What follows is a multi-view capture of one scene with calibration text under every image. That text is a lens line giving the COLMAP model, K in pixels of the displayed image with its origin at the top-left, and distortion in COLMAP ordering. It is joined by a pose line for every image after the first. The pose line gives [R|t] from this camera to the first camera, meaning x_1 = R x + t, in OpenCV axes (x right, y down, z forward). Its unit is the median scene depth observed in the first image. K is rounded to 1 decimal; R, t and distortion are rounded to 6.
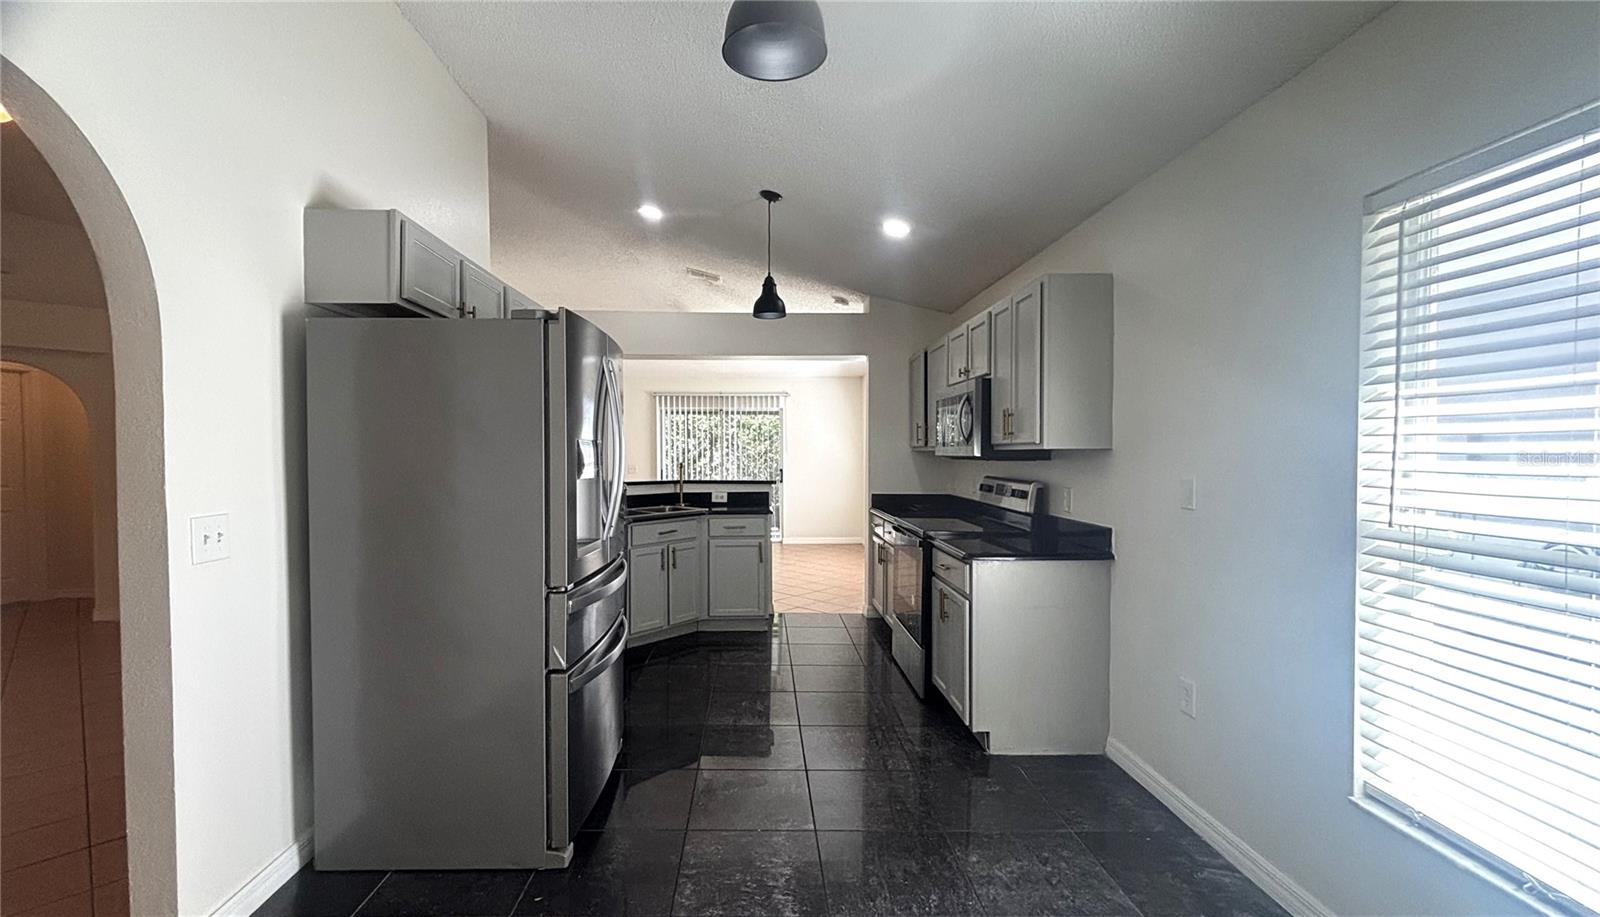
lens RADIAL K [[631.5, 0, 797.8], [0, 631.5, 469.6], [0, 0, 1]] dist [0.003169, 0.000049]
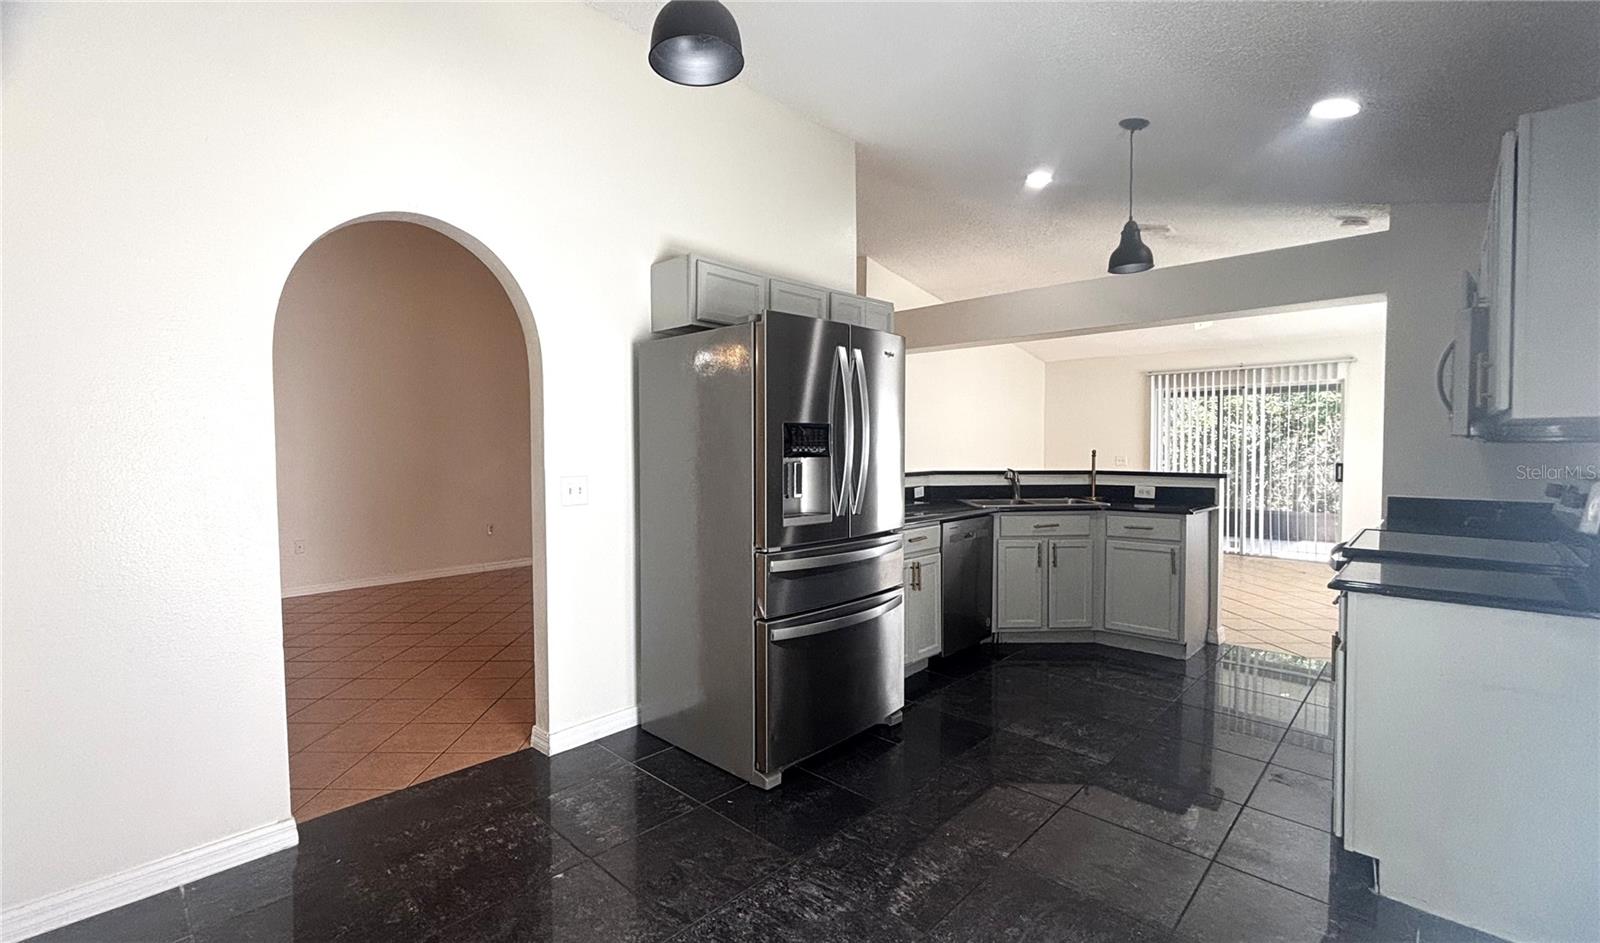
lens RADIAL K [[667.0, 0, 800.6], [0, 667.0, 464.8], [0, 0, 1]] dist [-0.000828, -0.000012]
pose [[0.722980, 0.014657, -0.690714, 0.183710], [-0.012036, 0.999890, 0.008619, 0.006475], [0.690765, 0.002082, 0.723077, 0.053968]]
